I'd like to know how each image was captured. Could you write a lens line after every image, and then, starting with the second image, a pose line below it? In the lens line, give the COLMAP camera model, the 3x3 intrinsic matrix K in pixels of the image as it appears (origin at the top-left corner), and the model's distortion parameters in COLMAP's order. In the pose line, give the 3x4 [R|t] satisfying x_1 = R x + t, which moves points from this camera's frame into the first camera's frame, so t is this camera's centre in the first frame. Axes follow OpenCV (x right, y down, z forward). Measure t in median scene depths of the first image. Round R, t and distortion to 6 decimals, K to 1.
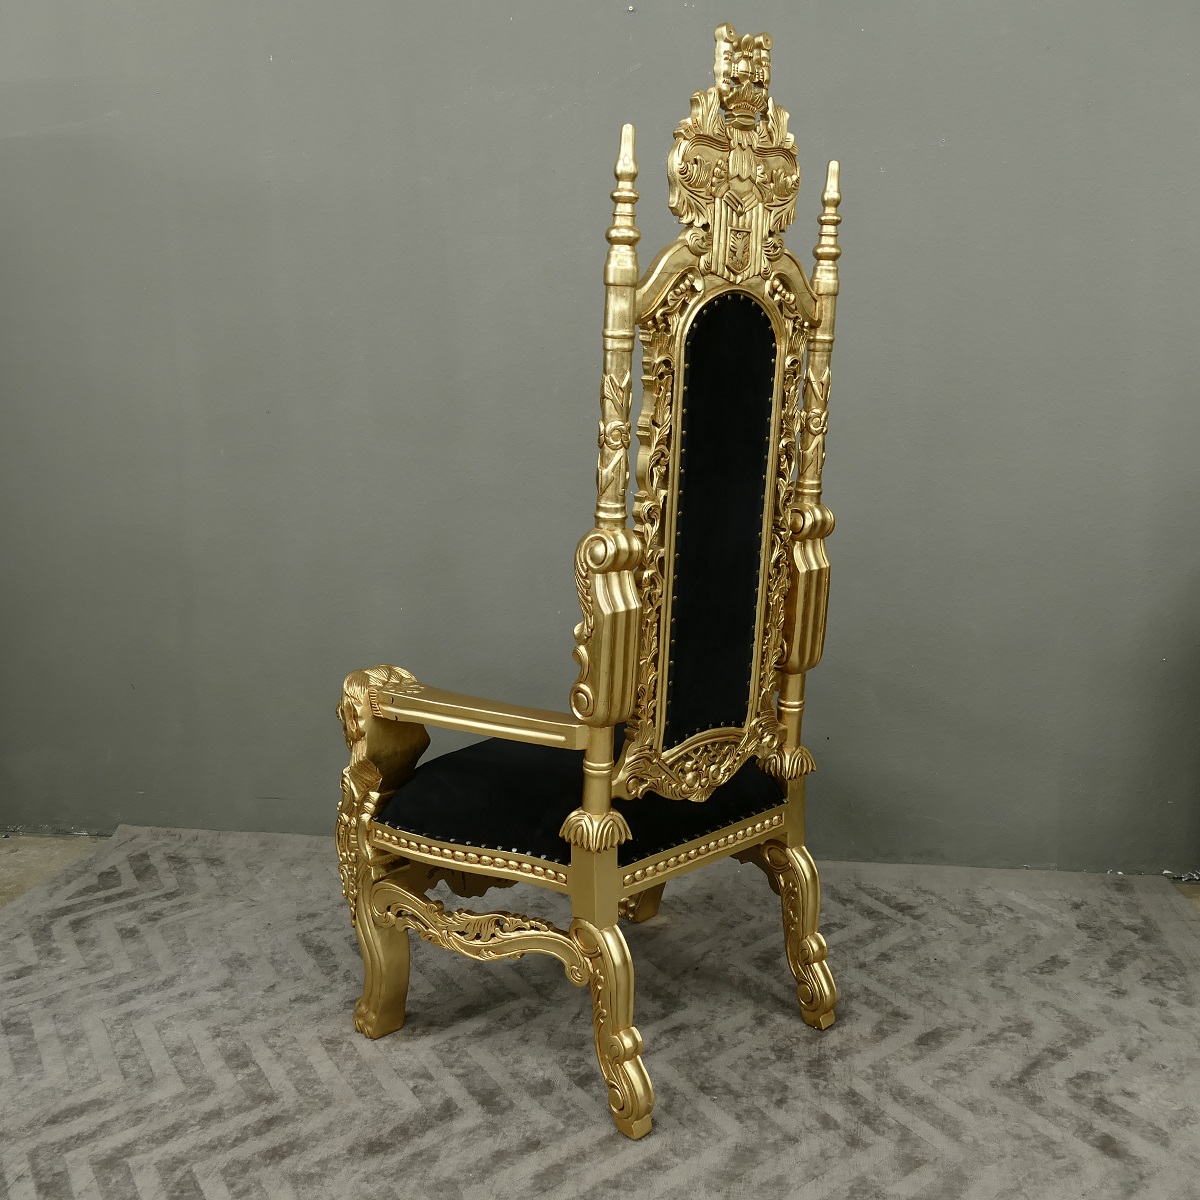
lens RADIAL K [[1273.0, 0, 600.0], [0, 1273.0, 600.0], [0, 0, 1]] dist [-0.020324, -0.000948]
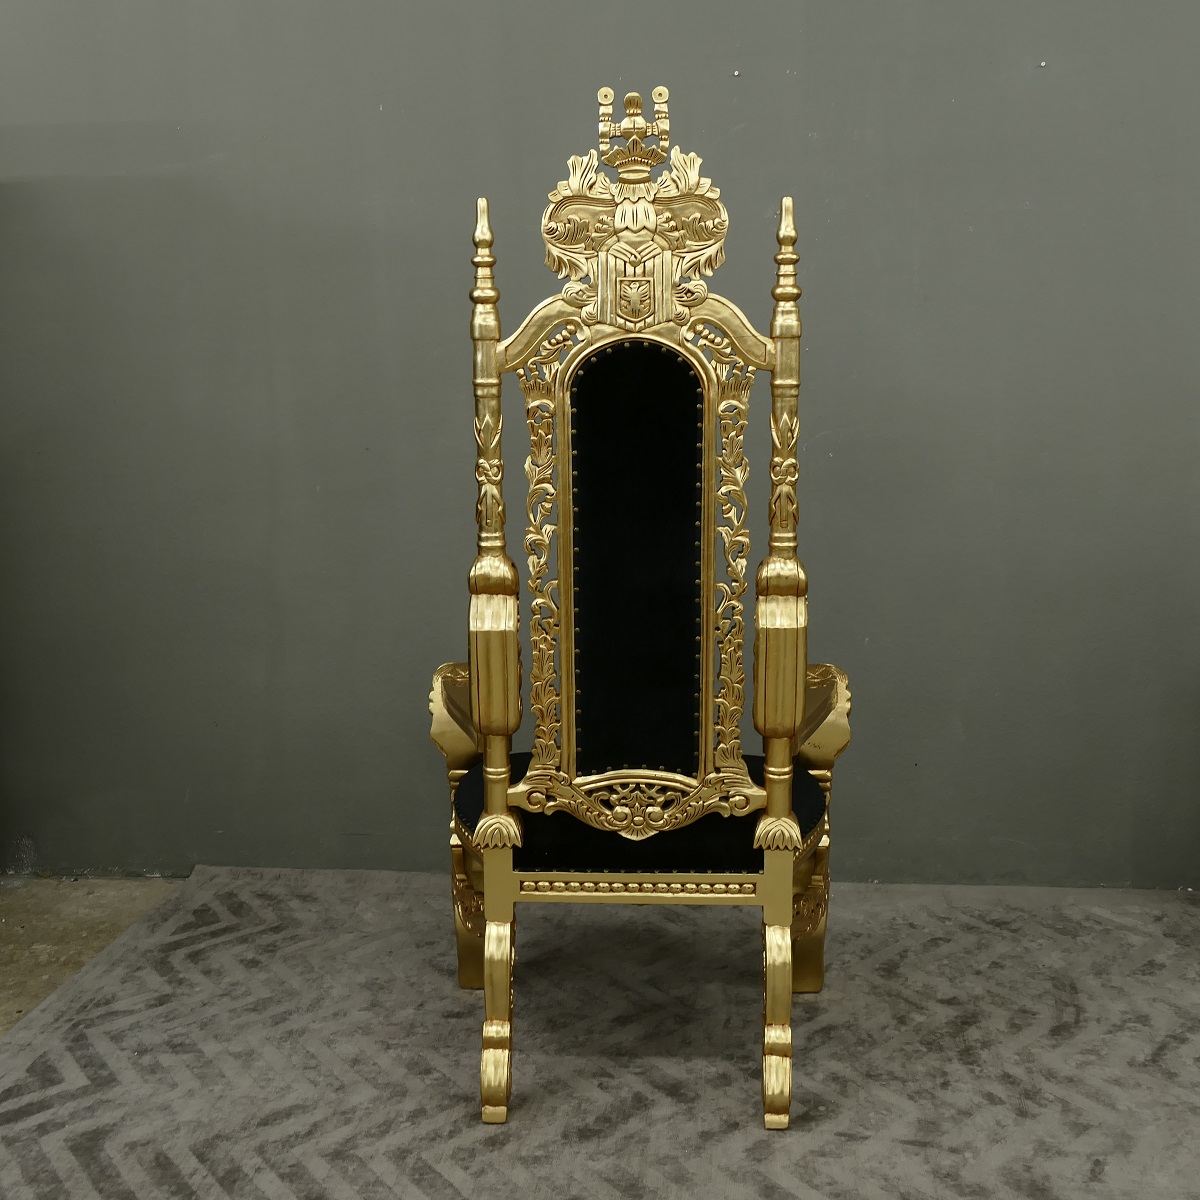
lens RADIAL K [[1393.9, 0, 600.0], [0, 1393.9, 600.0], [0, 0, 1]] dist [-0.023720, 0.001012]
pose [[0.996917, -0.001364, 0.078446, -0.226241], [0.004874, 0.998994, -0.044578, 0.031717], [-0.078306, 0.044823, 0.995921, -0.162667]]
